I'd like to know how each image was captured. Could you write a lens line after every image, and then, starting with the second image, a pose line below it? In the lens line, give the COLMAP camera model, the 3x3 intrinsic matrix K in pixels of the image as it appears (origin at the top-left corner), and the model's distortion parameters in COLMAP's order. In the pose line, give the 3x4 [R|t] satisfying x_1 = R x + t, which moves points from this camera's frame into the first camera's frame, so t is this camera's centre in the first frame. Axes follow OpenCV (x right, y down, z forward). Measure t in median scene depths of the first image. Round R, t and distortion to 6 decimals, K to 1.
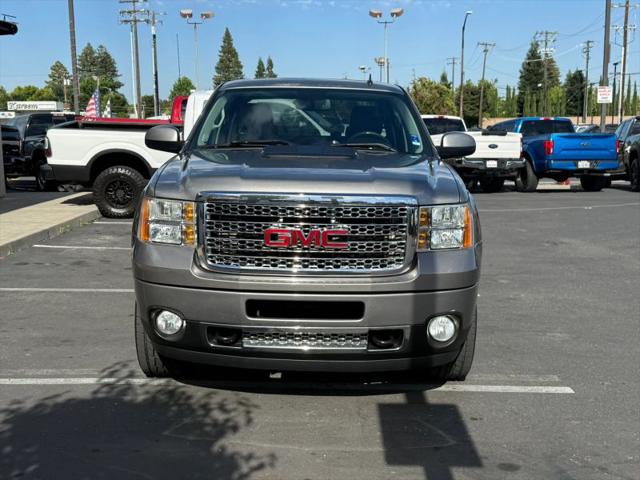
lens RADIAL K [[789.1, 0, 320.2], [0, 789.1, 239.5], [0, 0, 1]] dist [0.132811, -0.006402]
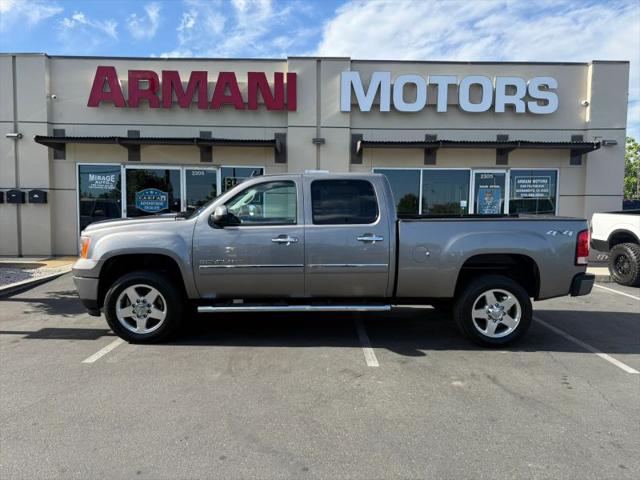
lens RADIAL K [[449.4, 0, 322.6], [0, 449.4, 242.2], [0, 0, 1]] dist [0.040152, -0.054788]
pose [[0.013879, 0.071243, -0.997362, 1.179285], [-0.153222, 0.985829, 0.068287, -0.181011], [0.988094, 0.151871, 0.024598, 1.369672]]
